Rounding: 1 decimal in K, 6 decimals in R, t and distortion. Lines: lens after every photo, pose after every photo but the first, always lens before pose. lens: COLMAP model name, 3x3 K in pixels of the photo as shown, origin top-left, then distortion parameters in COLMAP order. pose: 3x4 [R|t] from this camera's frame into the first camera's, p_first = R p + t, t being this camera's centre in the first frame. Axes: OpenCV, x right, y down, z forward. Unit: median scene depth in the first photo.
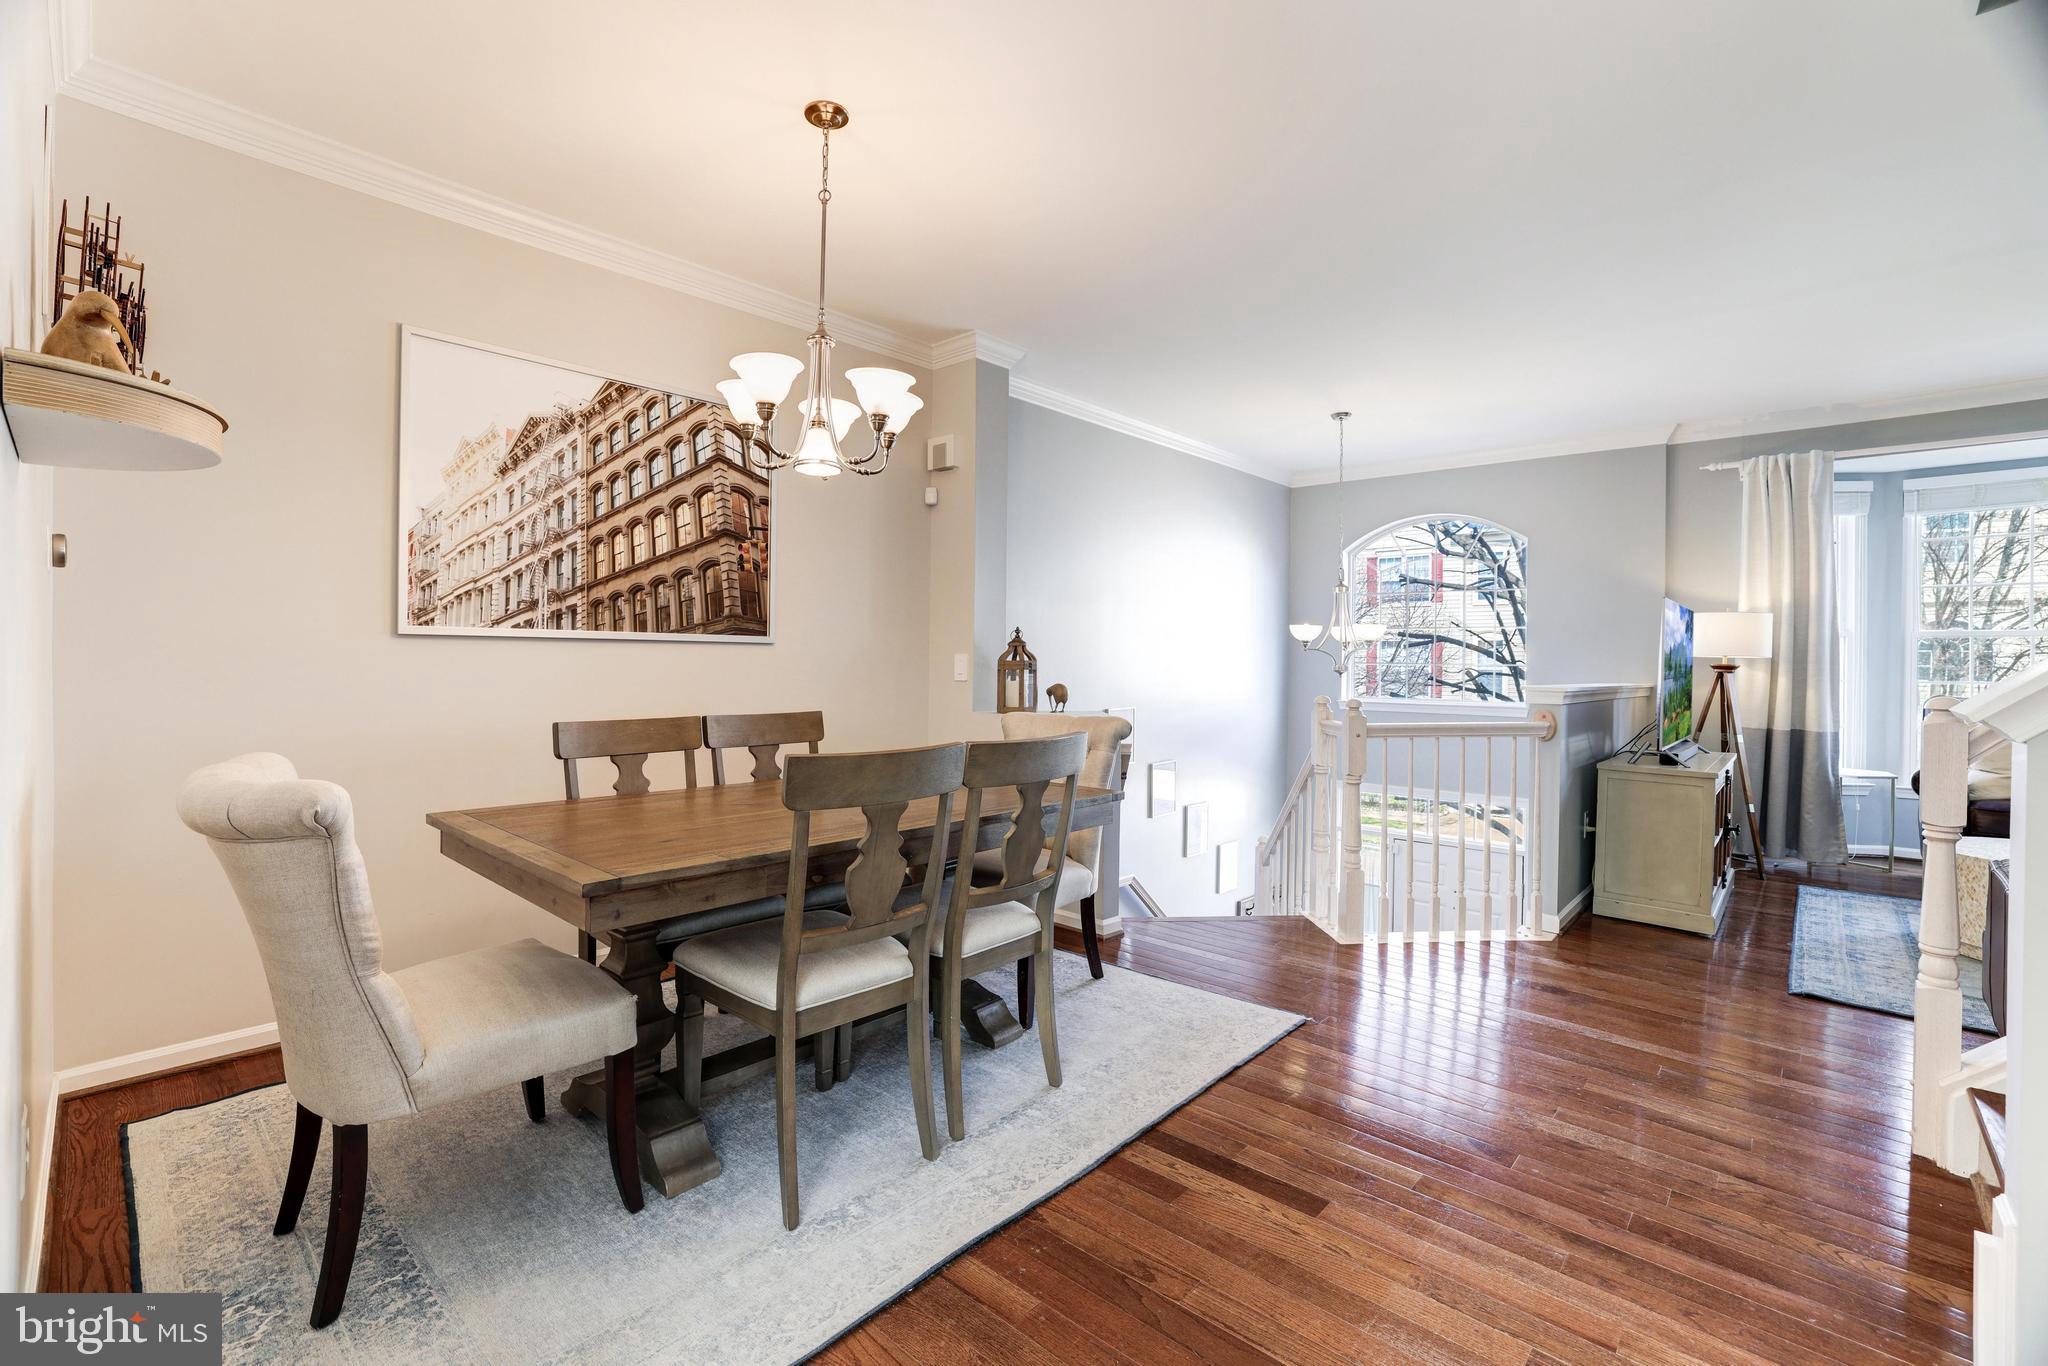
lens RADIAL K [[881.7, 0, 1017.3], [0, 881.7, 668.5], [0, 0, 1]] dist [-0.021994, 0.000597]
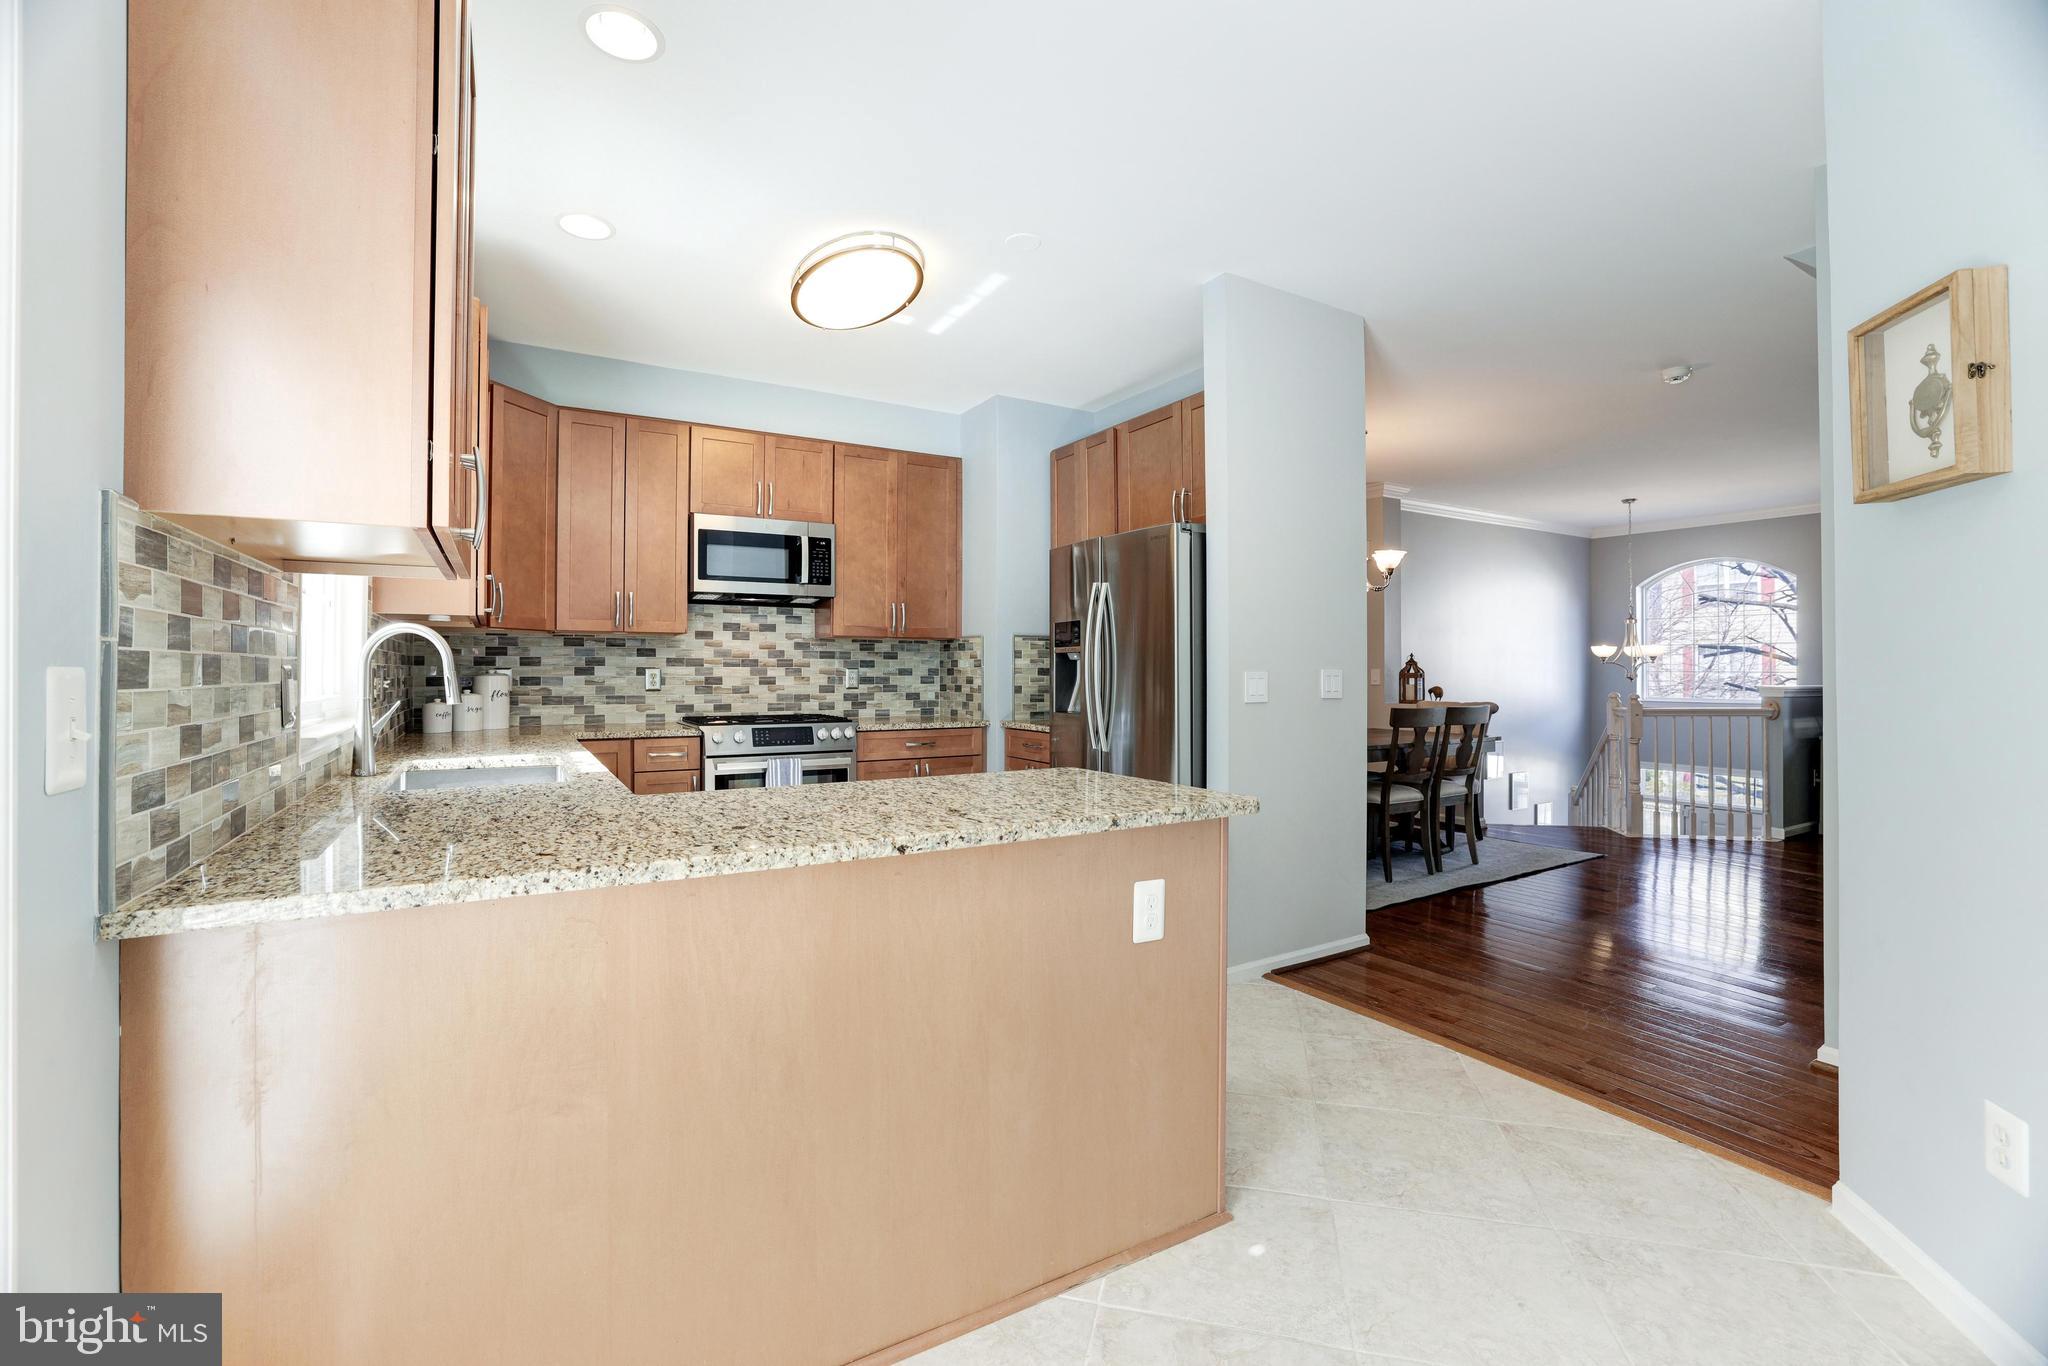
lens RADIAL K [[881.7, 0, 1030.2], [0, 881.7, 671.8], [0, 0, 1]] dist [-0.021994, 0.000597]
pose [[0.963439, -0.008581, -0.267790, -0.264445], [0.006146, 0.999932, -0.009930, 0.002059], [0.267857, 0.007921, 0.963426, -0.855631]]
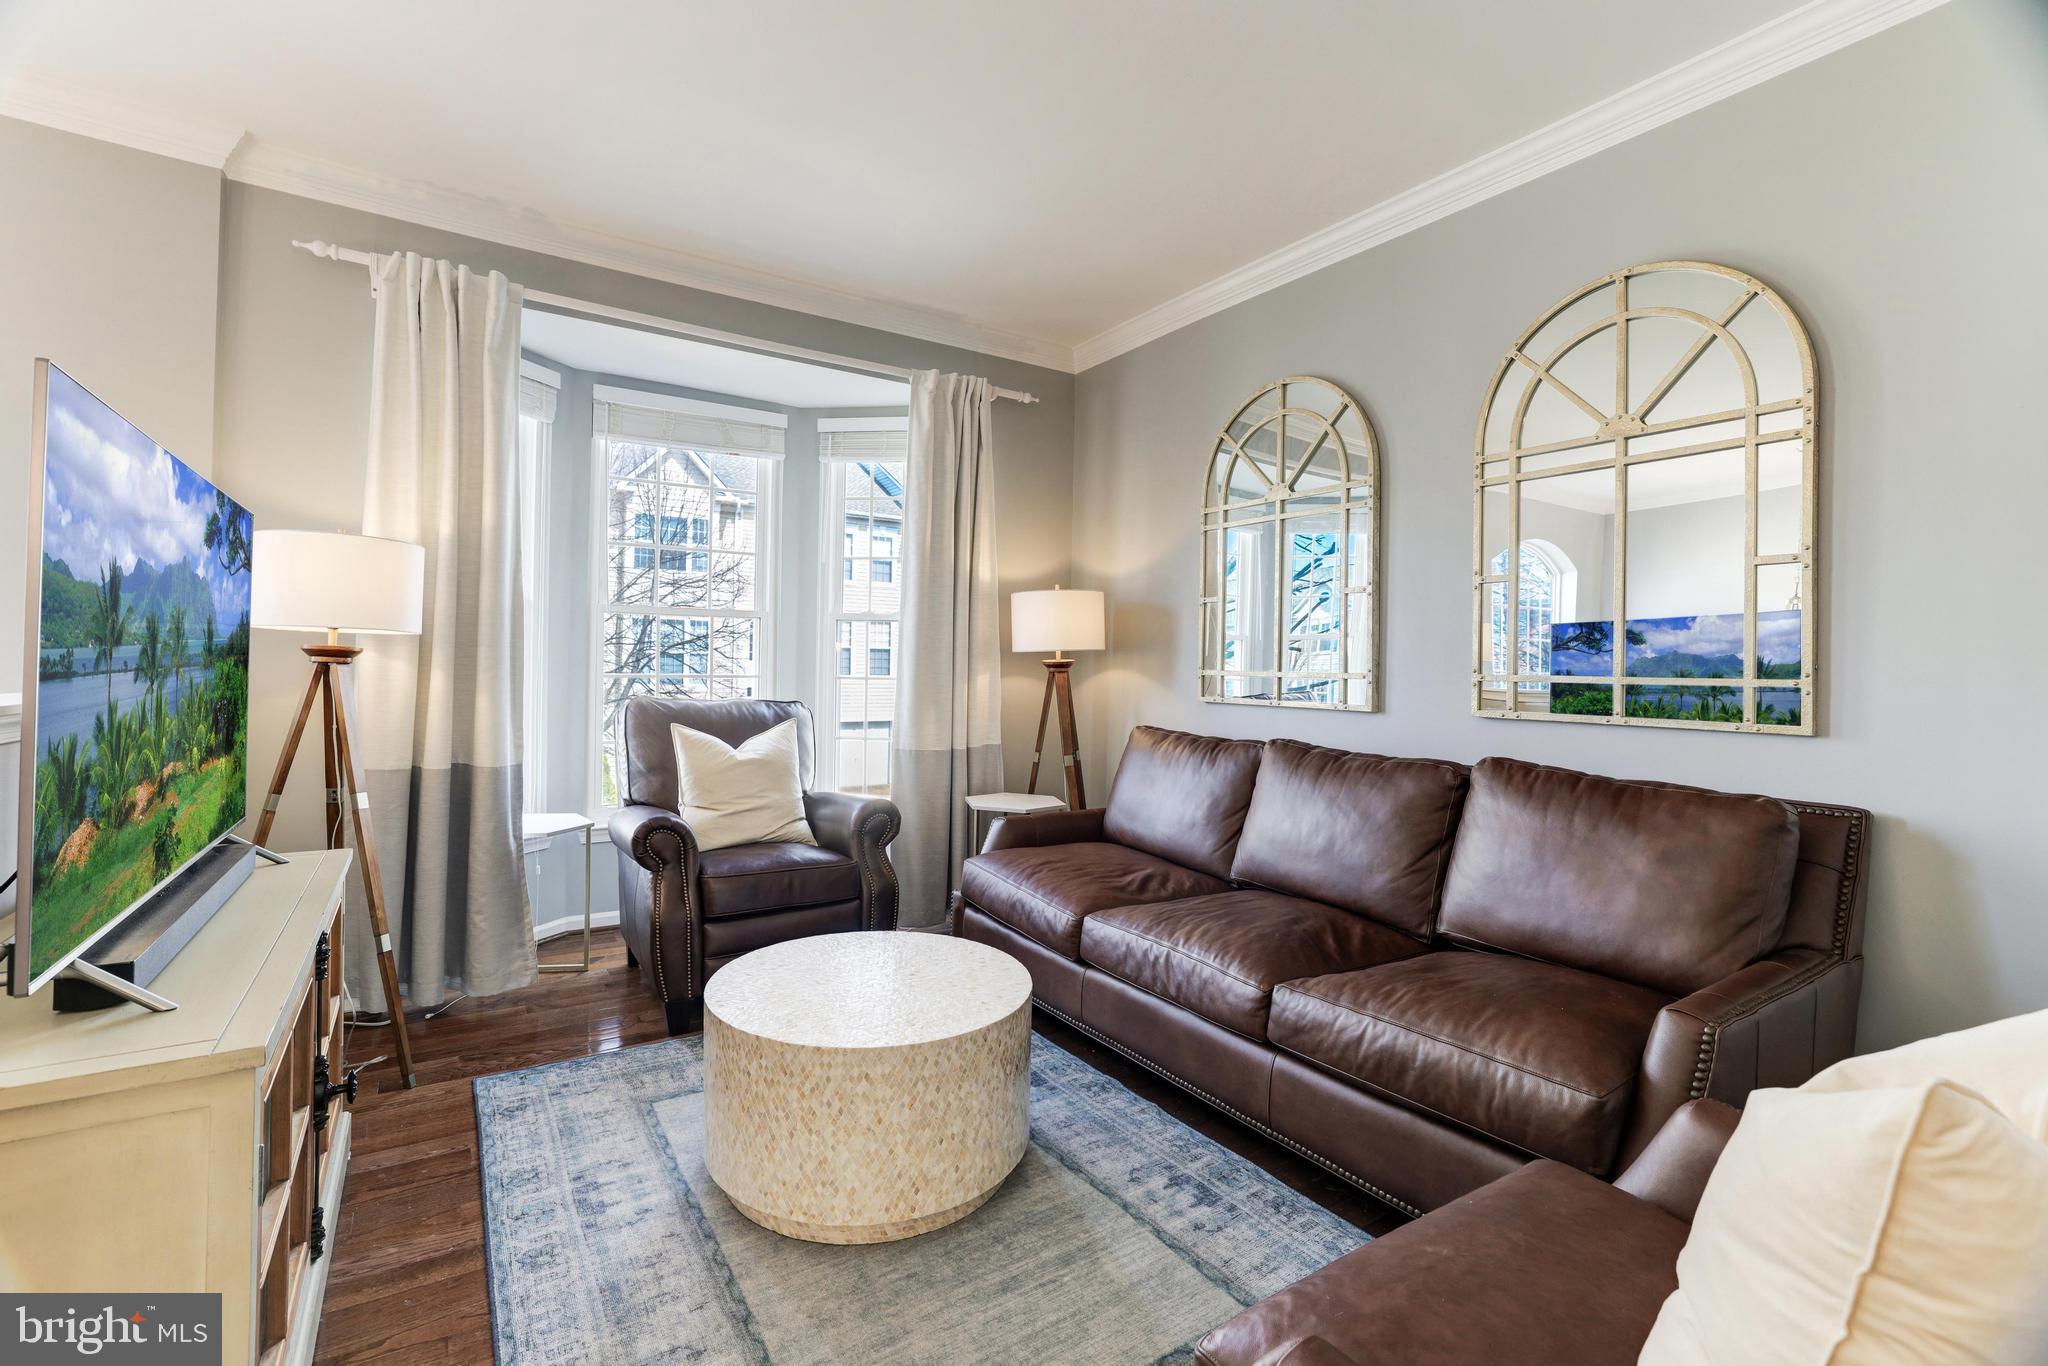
lens RADIAL K [[881.7, 0, 973.3], [0, 881.7, 655.5], [0, 0, 1]] dist [-0.021994, 0.000597]
pose [[0.277571, 0.004891, 0.960693, 0.444878], [-0.005469, 0.999979, -0.003510, 0.000111], [-0.960689, -0.004280, 0.277592, 0.520742]]
